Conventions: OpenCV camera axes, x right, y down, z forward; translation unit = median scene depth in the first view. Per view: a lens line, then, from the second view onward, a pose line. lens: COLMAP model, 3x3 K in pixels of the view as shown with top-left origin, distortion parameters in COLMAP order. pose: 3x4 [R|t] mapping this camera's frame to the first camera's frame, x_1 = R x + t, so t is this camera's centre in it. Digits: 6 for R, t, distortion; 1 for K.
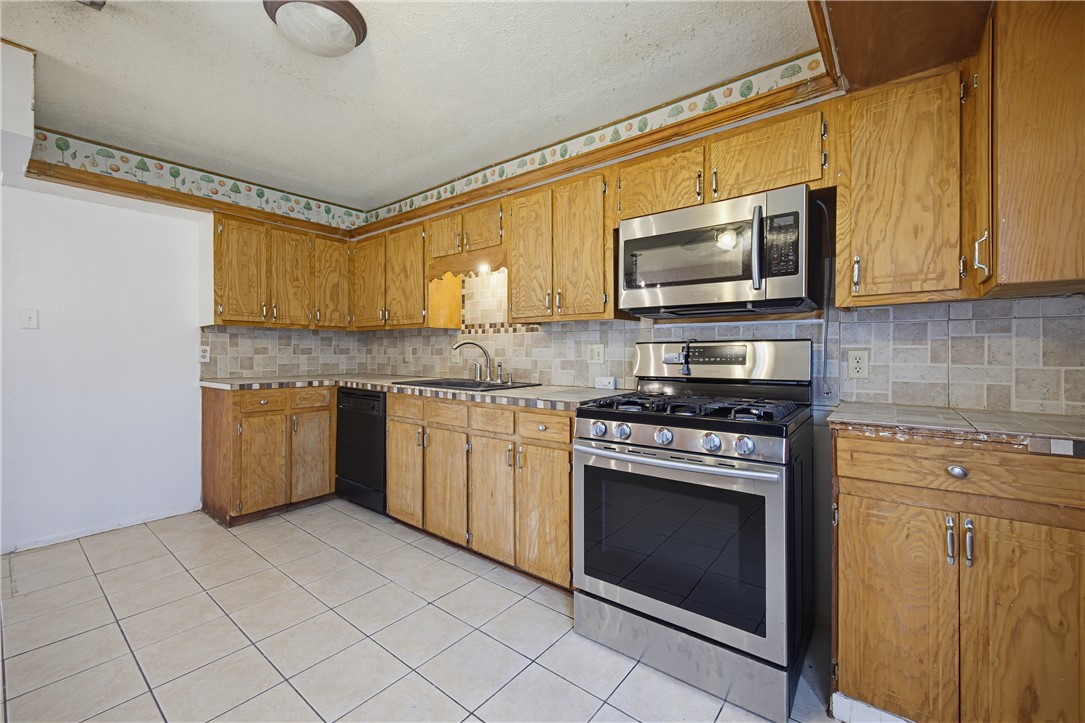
lens RADIAL K [[442.2, 0, 536.4], [0, 442.2, 352.7], [0, 0, 1]] dist [-0.000205, 0.000259]
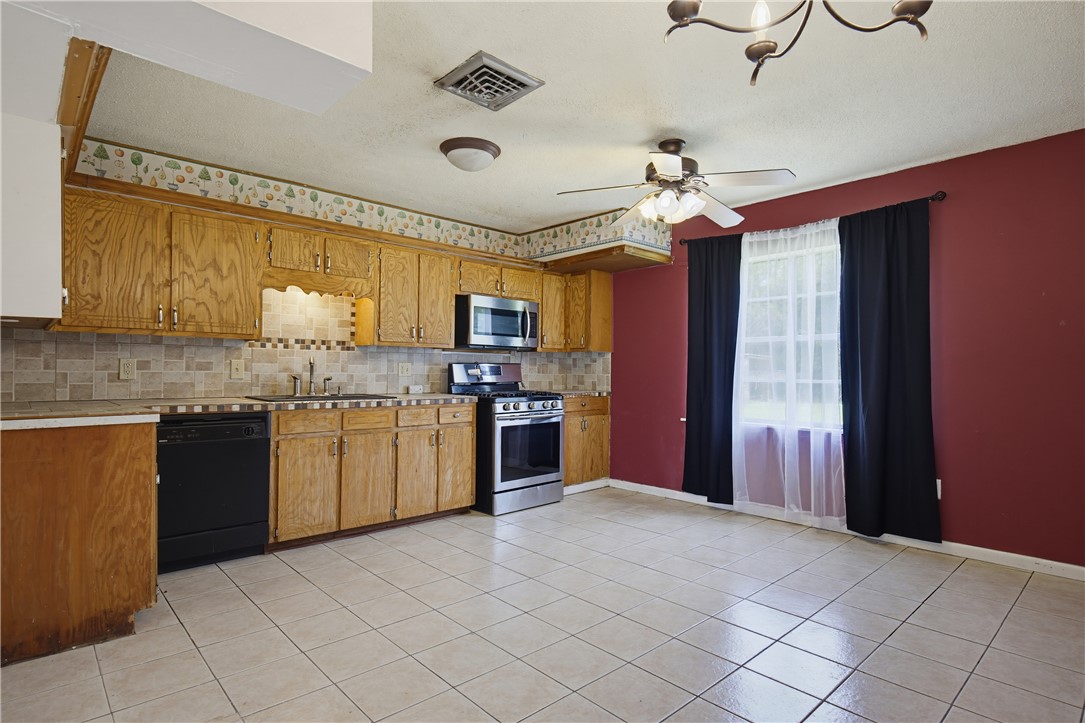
lens RADIAL K [[575.2, 0, 543.3], [0, 575.2, 367.6], [0, 0, 1]] dist [-0.006969, 0.000089]
pose [[0.145507, 0.002857, 0.989353, -1.553508], [-0.007020, 0.999974, -0.001856, -0.002926], [-0.989332, -0.006676, 0.145523, 0.292647]]
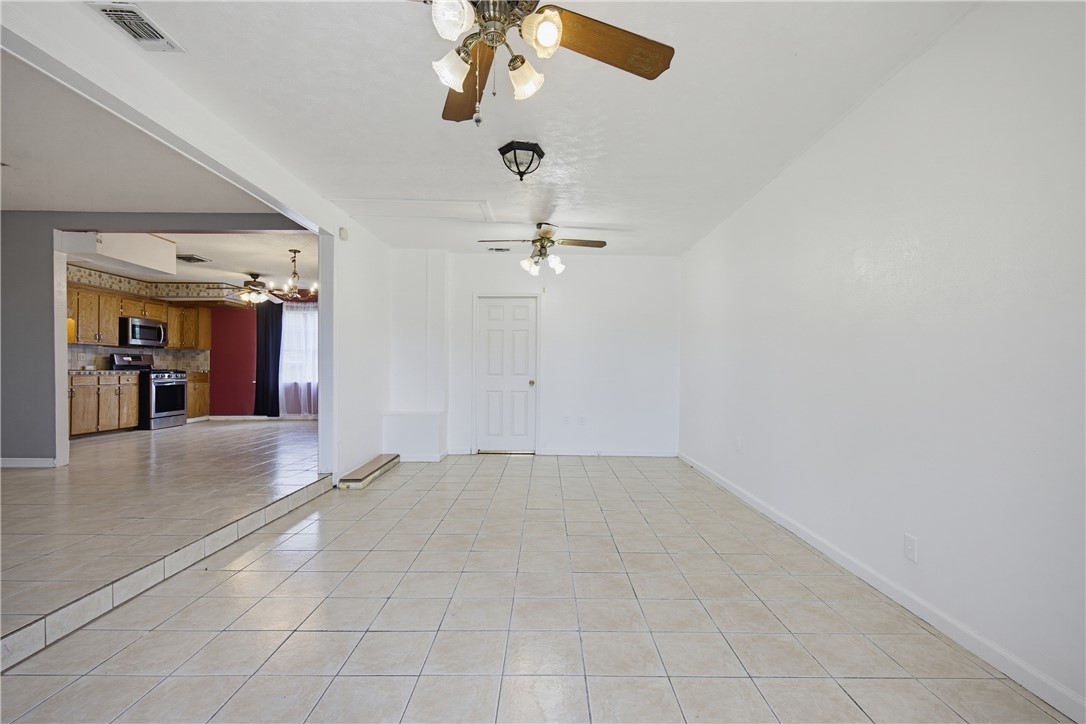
lens RADIAL K [[515.9, 0, 539.5], [0, 515.9, 372.3], [0, 0, 1]] dist [0.025184, 0.000183]
pose [[-0.601565, -0.007392, 0.798790, -3.698279], [-0.005855, 0.999971, 0.004845, 0.059407], [-0.798803, -0.001762, -0.601591, 0.697492]]
